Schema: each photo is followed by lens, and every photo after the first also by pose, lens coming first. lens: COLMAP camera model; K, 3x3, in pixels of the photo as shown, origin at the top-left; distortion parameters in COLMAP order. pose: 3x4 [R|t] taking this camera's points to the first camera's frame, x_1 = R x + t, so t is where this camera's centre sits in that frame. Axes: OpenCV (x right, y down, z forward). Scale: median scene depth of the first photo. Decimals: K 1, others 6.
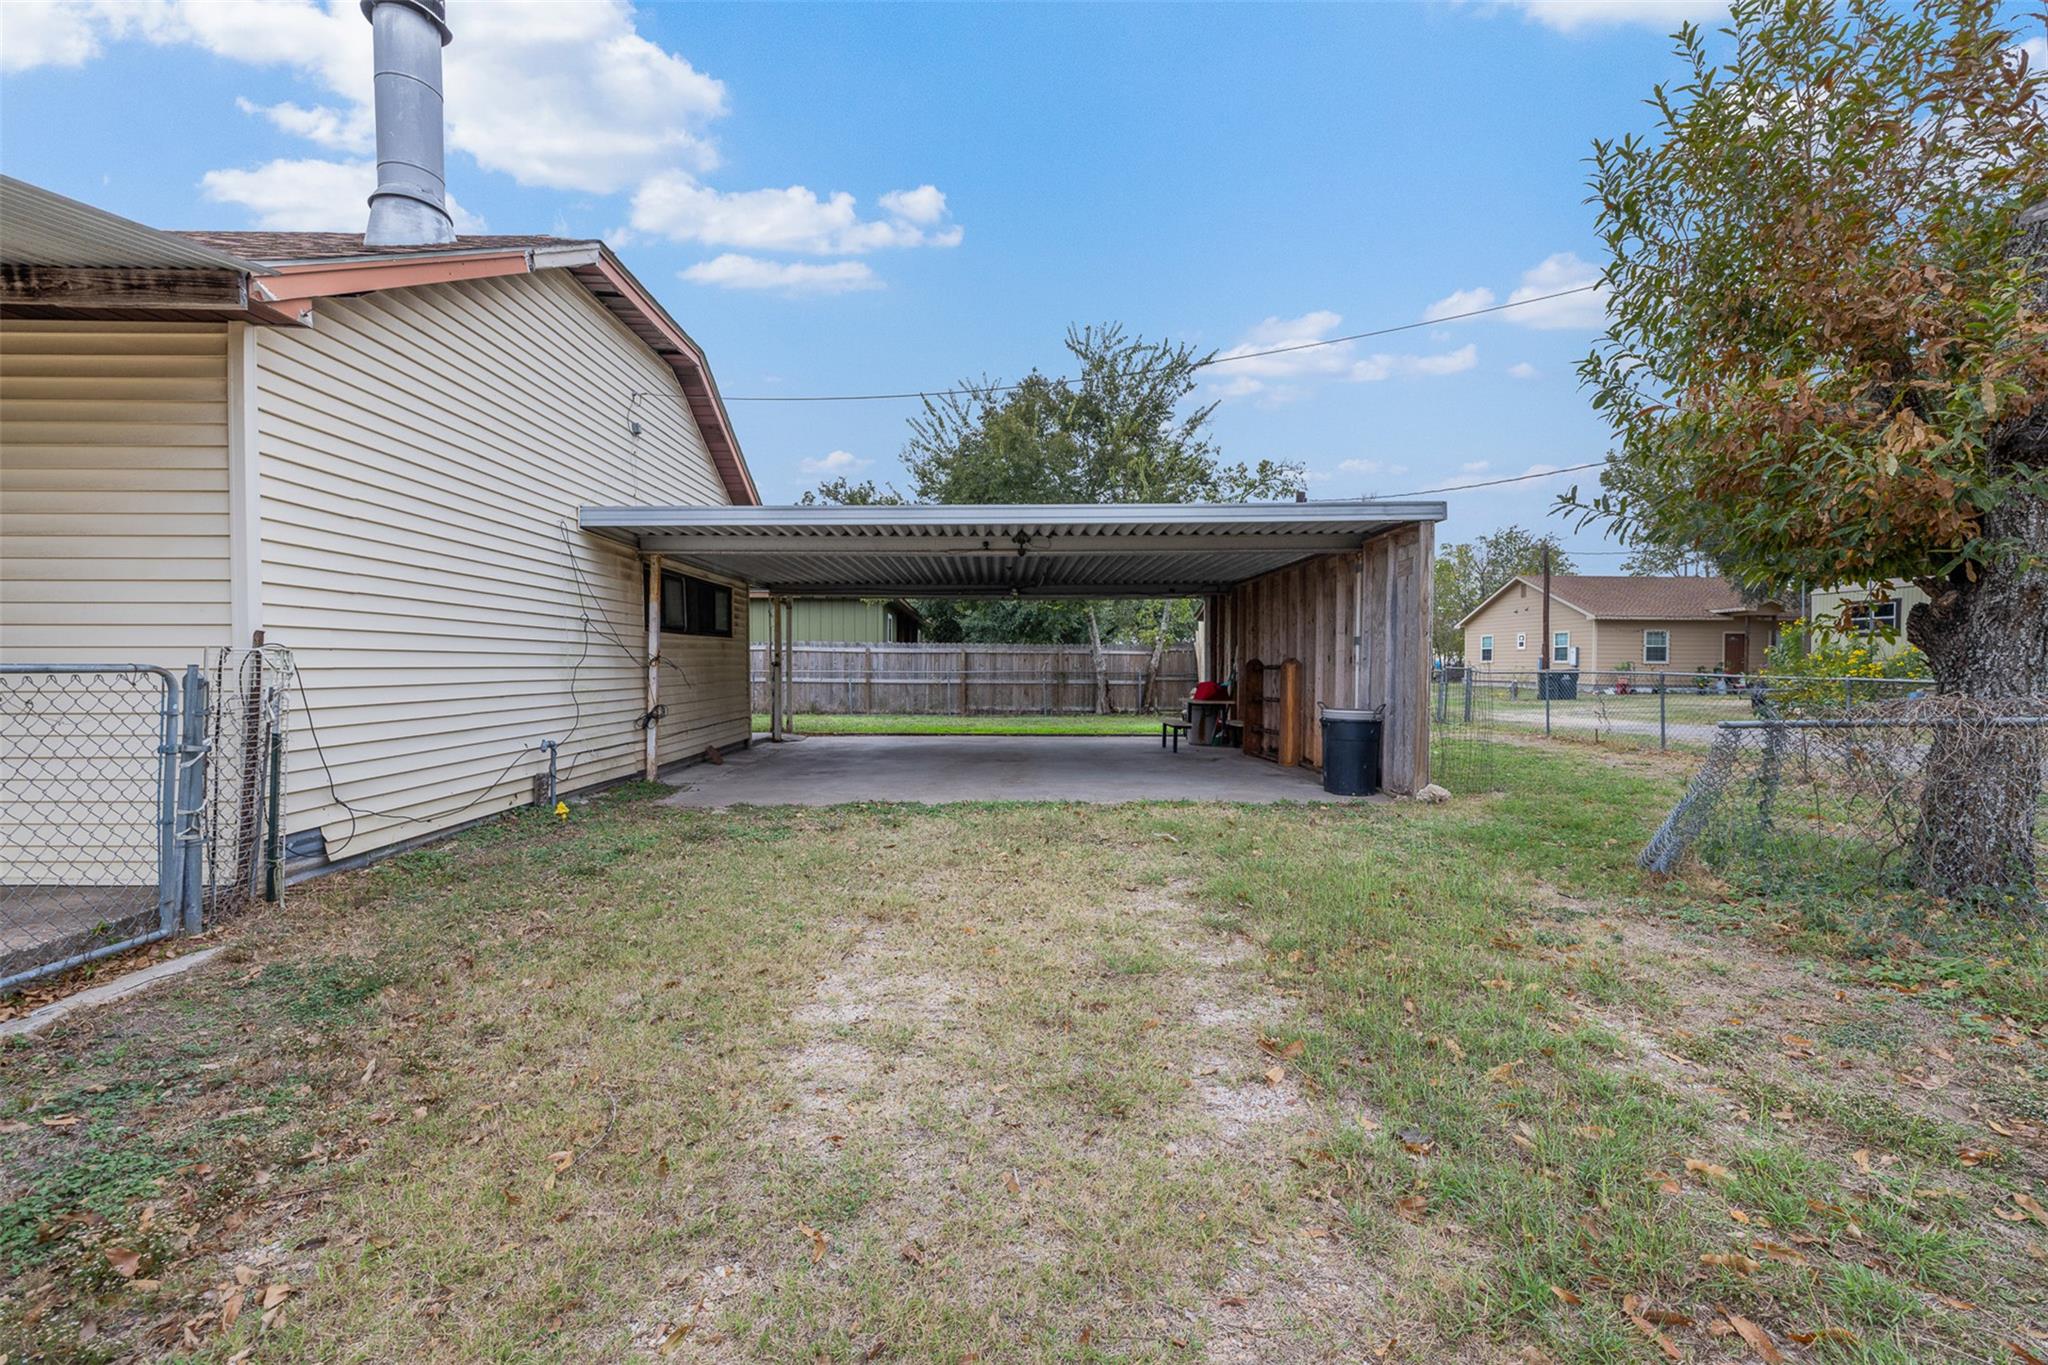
lens RADIAL K [[867.1, 0, 1024.0], [0, 867.1, 682.5], [0, 0, 1]] dist [0.000807, 0.000468]
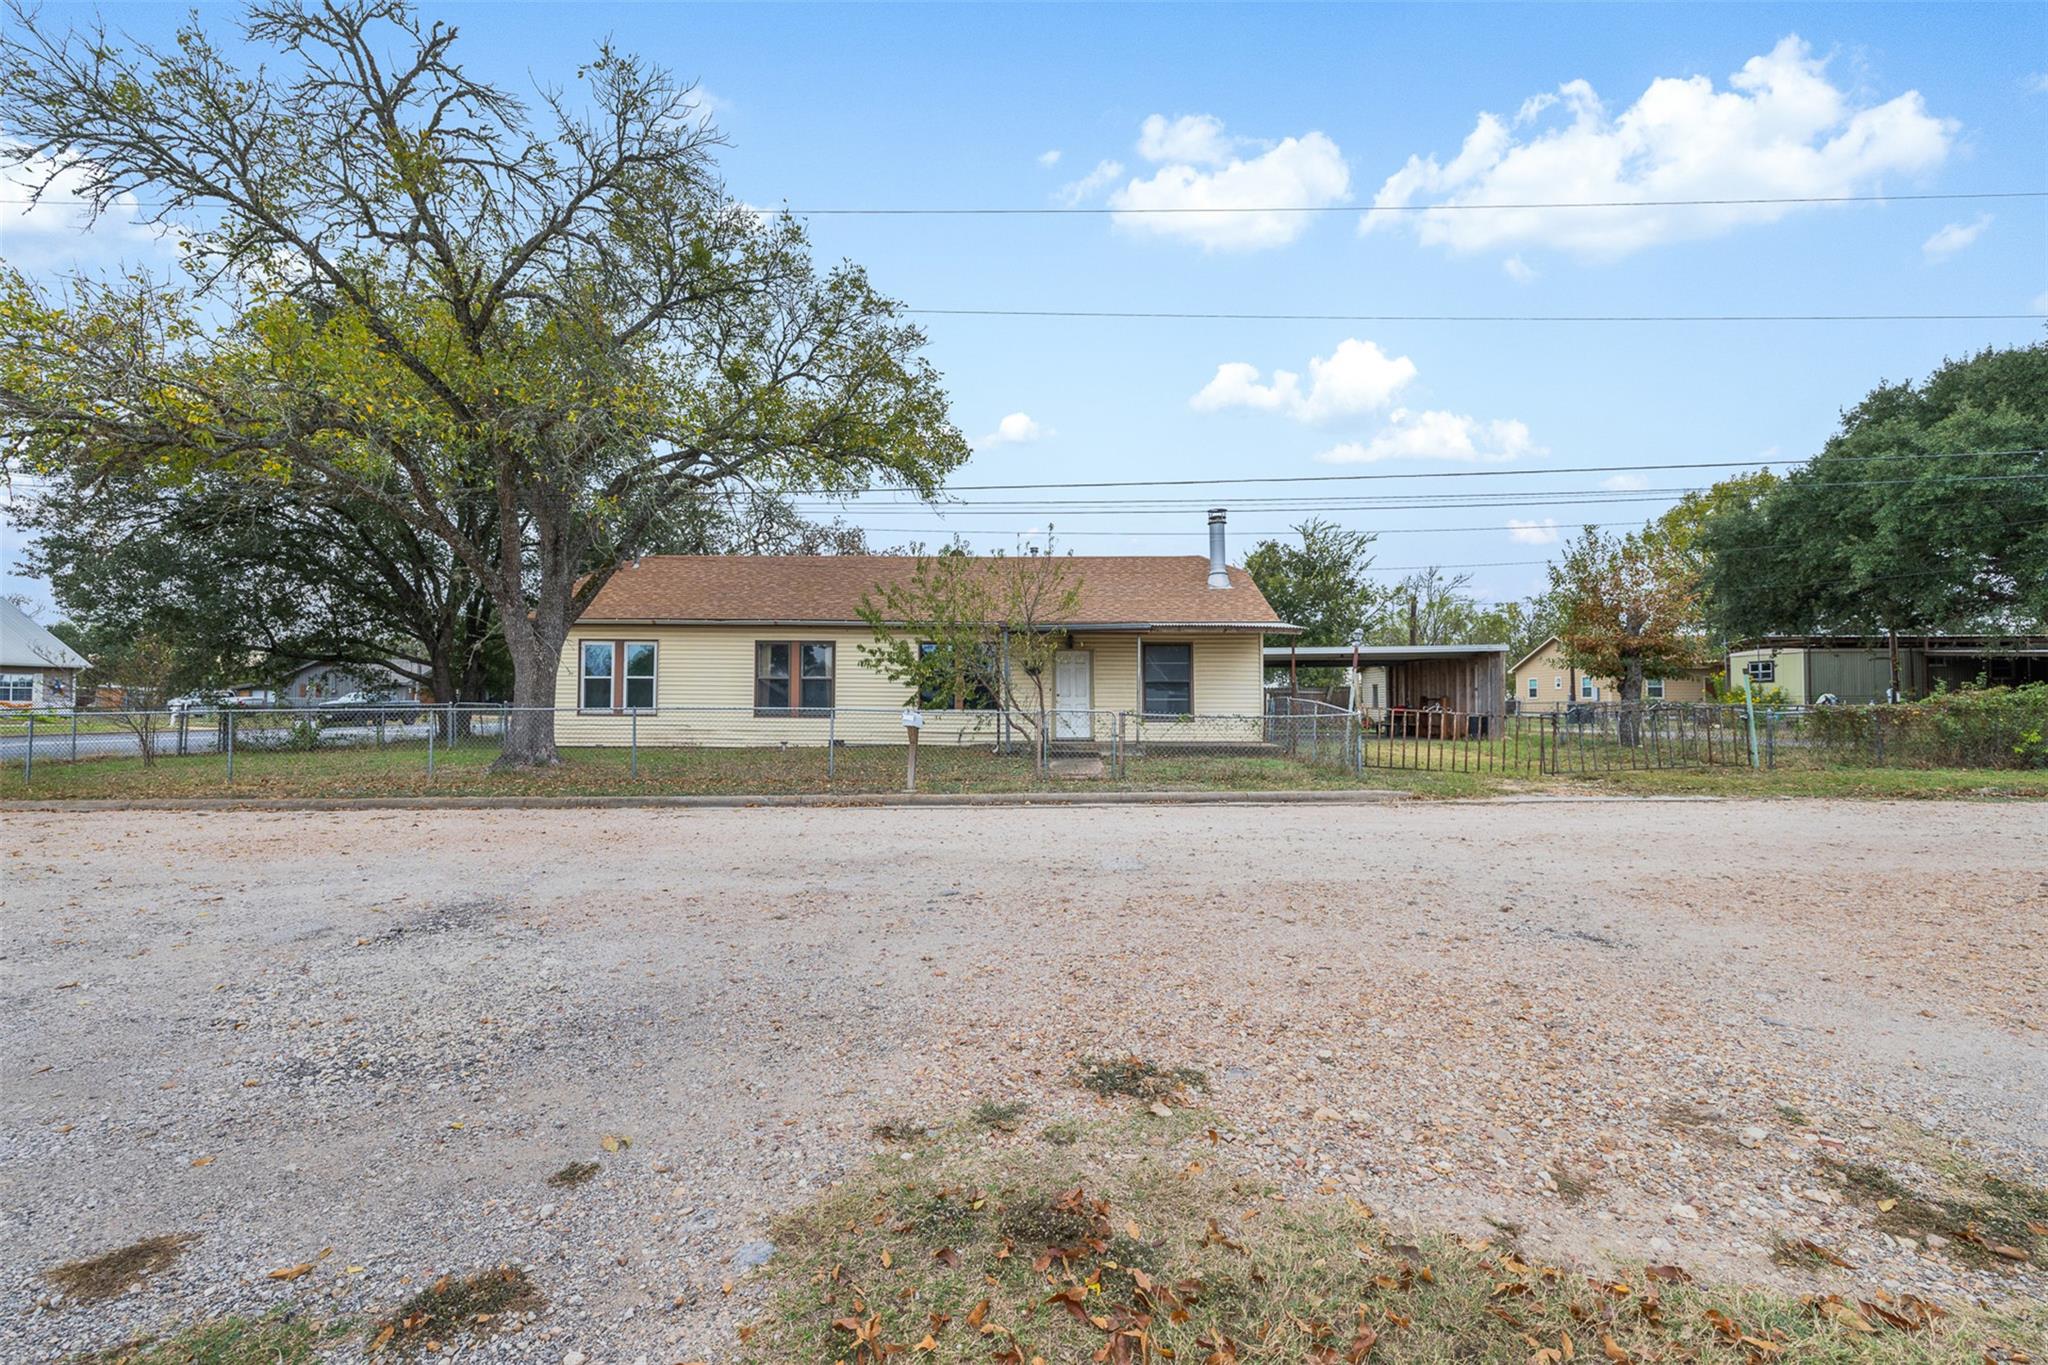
lens RADIAL K [[867.1, 0, 1024.0], [0, 867.1, 682.5], [0, 0, 1]] dist [0.000807, 0.000468]
pose [[0.998921, -0.004061, -0.046254, -0.461108], [0.002004, 0.999011, -0.044429, 0.024839], [0.046389, 0.044289, 0.997941, -0.906322]]
